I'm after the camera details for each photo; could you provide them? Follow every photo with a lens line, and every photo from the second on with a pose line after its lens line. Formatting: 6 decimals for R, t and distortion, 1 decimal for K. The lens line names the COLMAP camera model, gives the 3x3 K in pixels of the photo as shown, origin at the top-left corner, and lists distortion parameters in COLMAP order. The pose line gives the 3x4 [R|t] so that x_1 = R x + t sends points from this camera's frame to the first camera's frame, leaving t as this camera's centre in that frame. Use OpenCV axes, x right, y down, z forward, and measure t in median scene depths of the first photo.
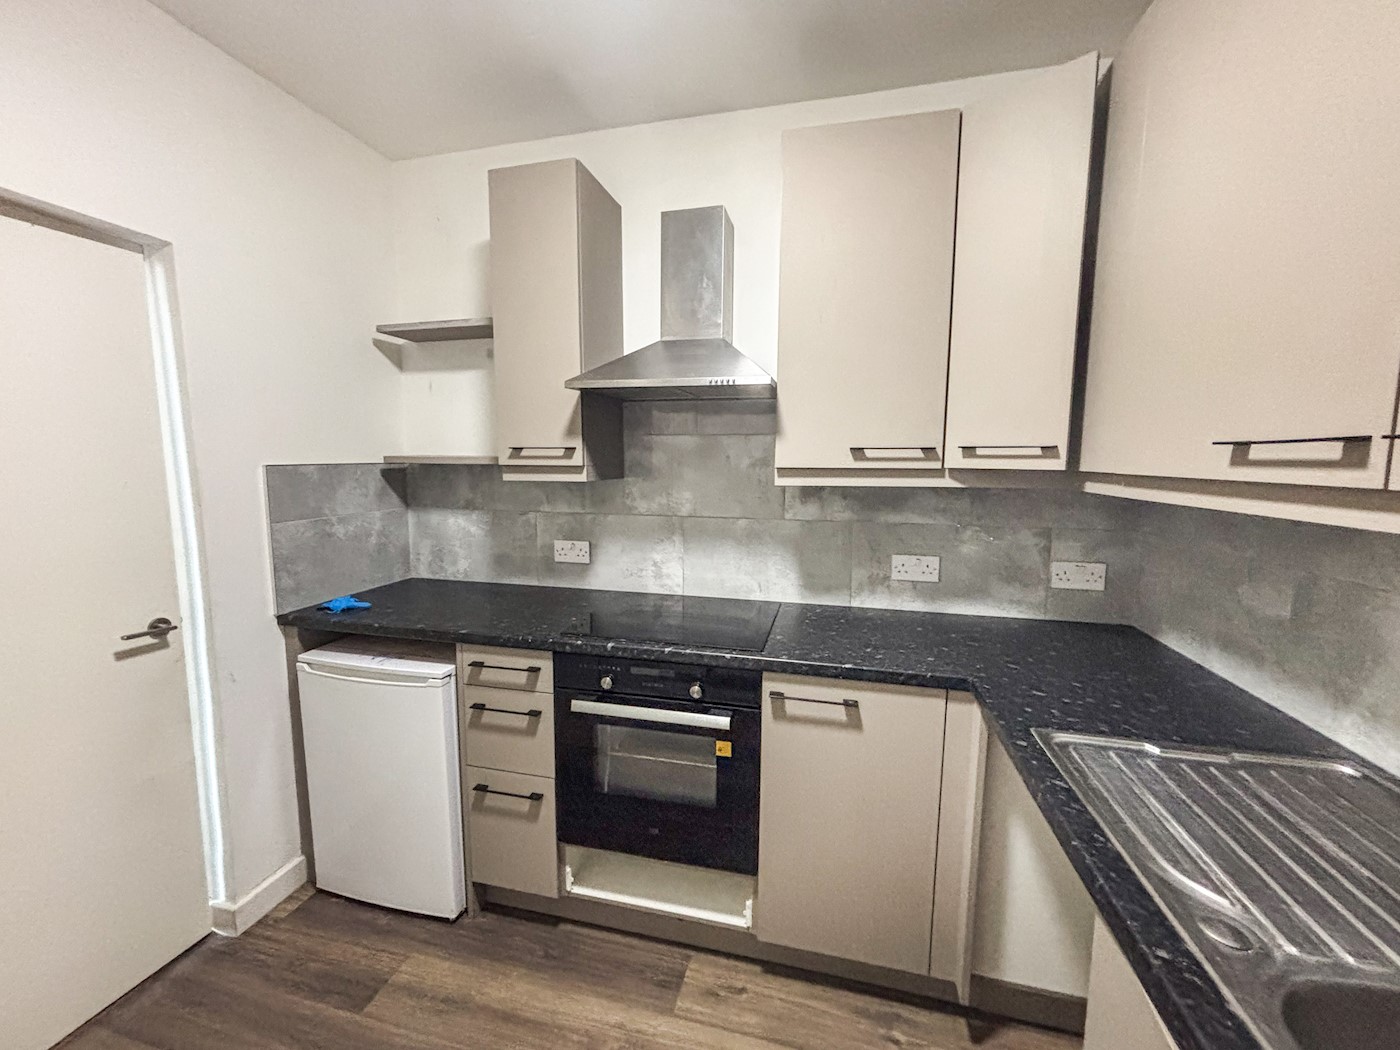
lens RADIAL K [[568.9, 0, 700.0], [0, 568.9, 525.0], [0, 0, 1]] dist [-0.010880, -0.000312]
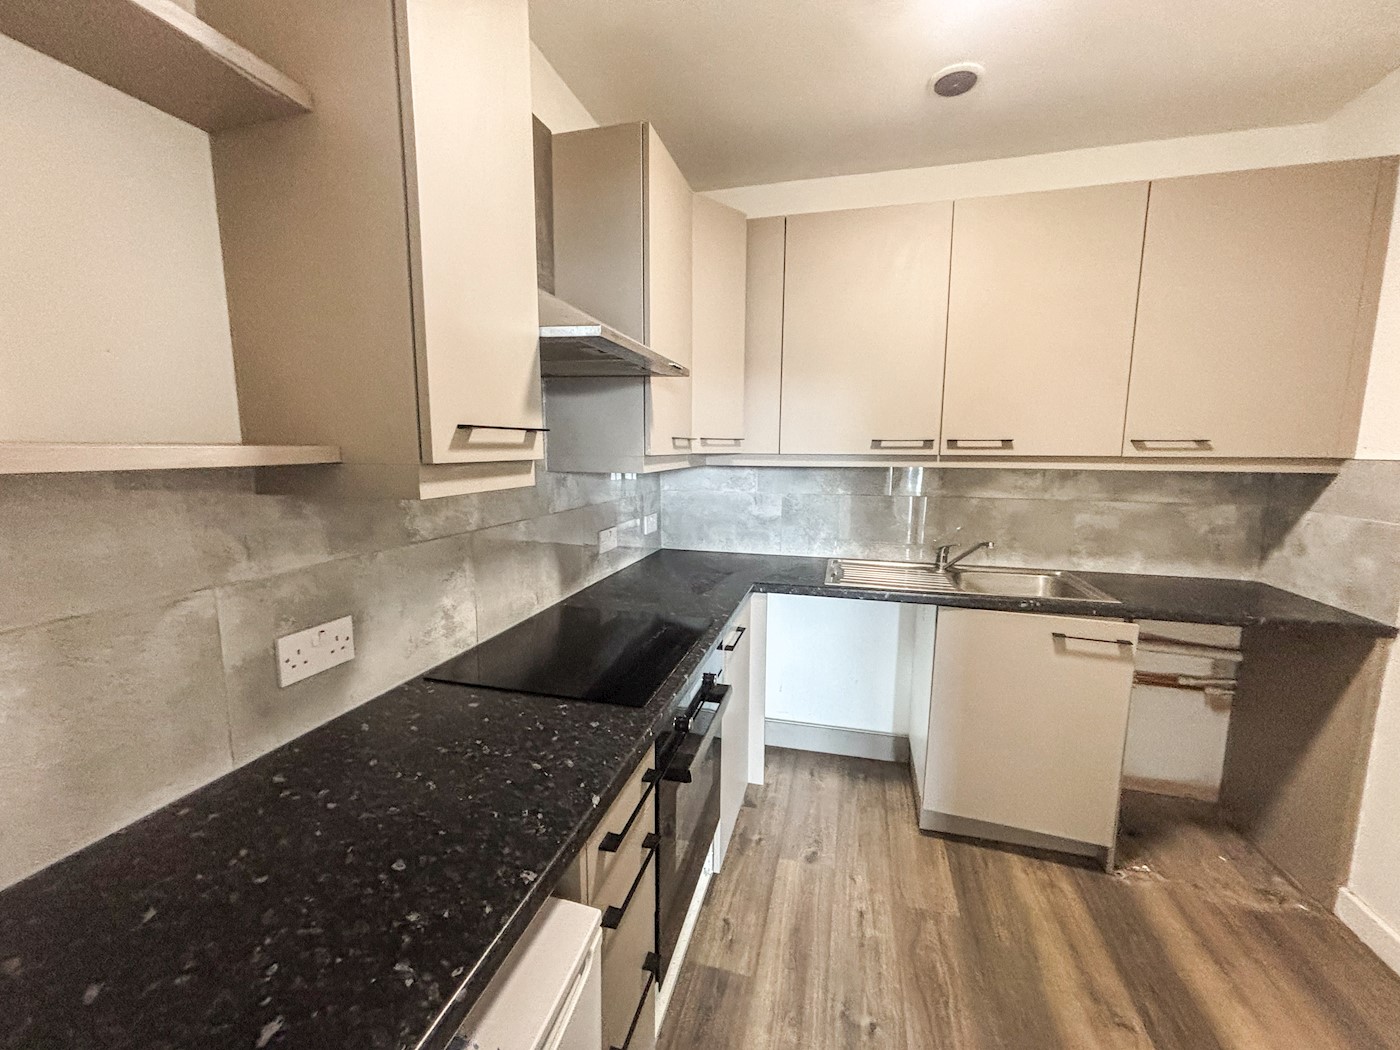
lens RADIAL K [[568.9, 0, 700.0], [0, 568.9, 525.0], [0, 0, 1]] dist [-0.010880, -0.000312]
pose [[0.011473, -0.141311, 0.989899, -0.724824], [0.114048, 0.983689, 0.139103, -0.089110], [-0.993409, 0.111300, 0.027402, 0.728544]]
